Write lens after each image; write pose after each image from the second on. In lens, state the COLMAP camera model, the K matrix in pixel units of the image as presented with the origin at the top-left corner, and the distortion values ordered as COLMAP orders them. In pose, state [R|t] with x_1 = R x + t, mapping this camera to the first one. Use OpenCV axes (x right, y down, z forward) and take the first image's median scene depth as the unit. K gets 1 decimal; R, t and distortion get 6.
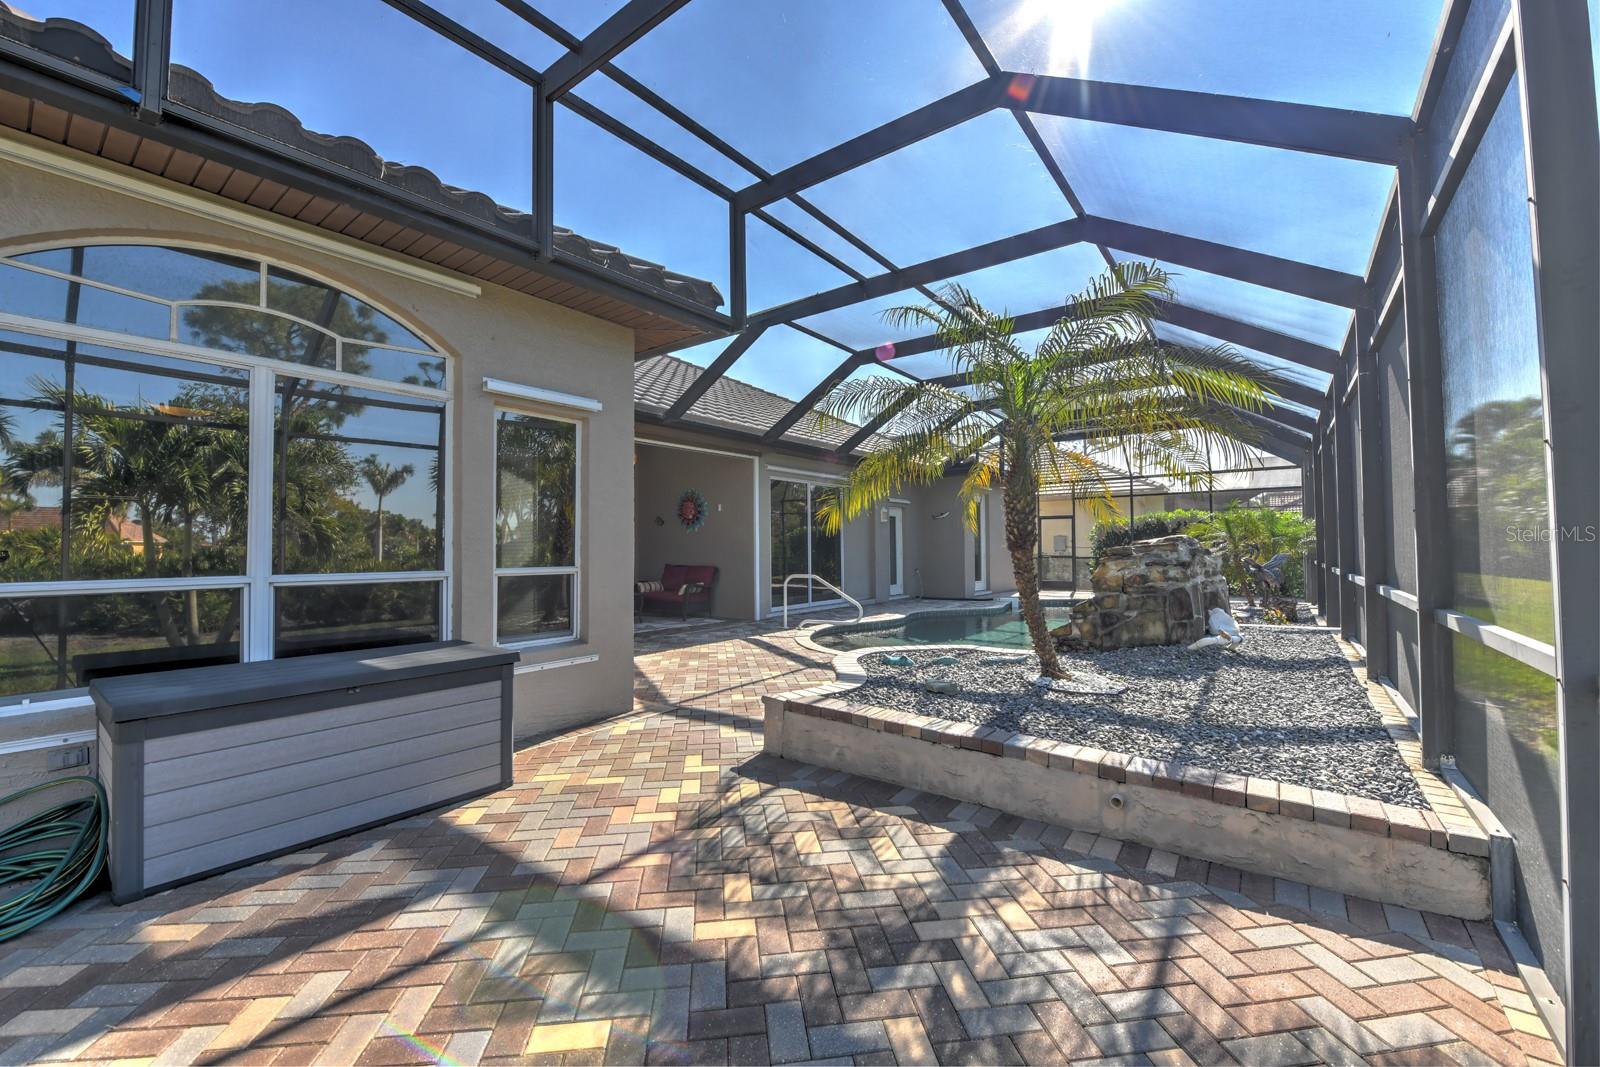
lens RADIAL K [[642.0, 0, 792.0], [0, 642.0, 528.7], [0, 0, 1]] dist [-0.001003, -0.000148]
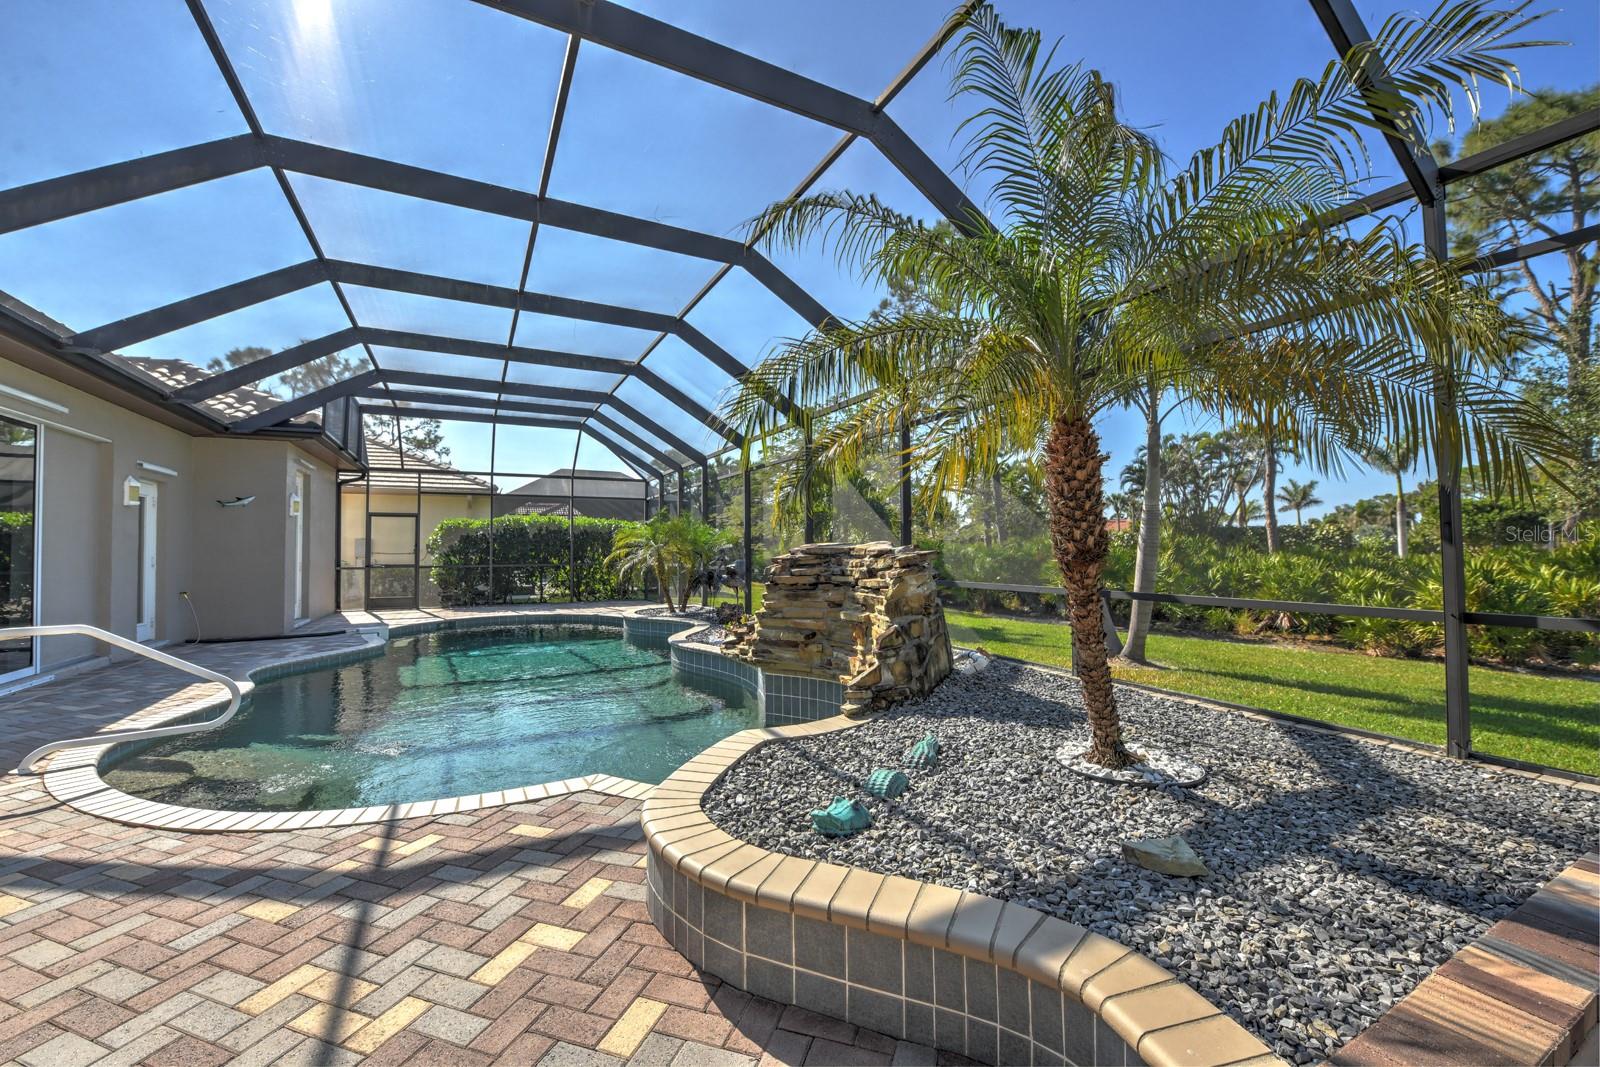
lens RADIAL K [[642.0, 0, 792.0], [0, 642.0, 528.7], [0, 0, 1]] dist [-0.001003, -0.000148]
pose [[0.429768, 0.033131, 0.902331, -0.093468], [-0.027367, 0.999345, -0.023659, 0.005256], [-0.902525, -0.014526, 0.430393, 0.281290]]
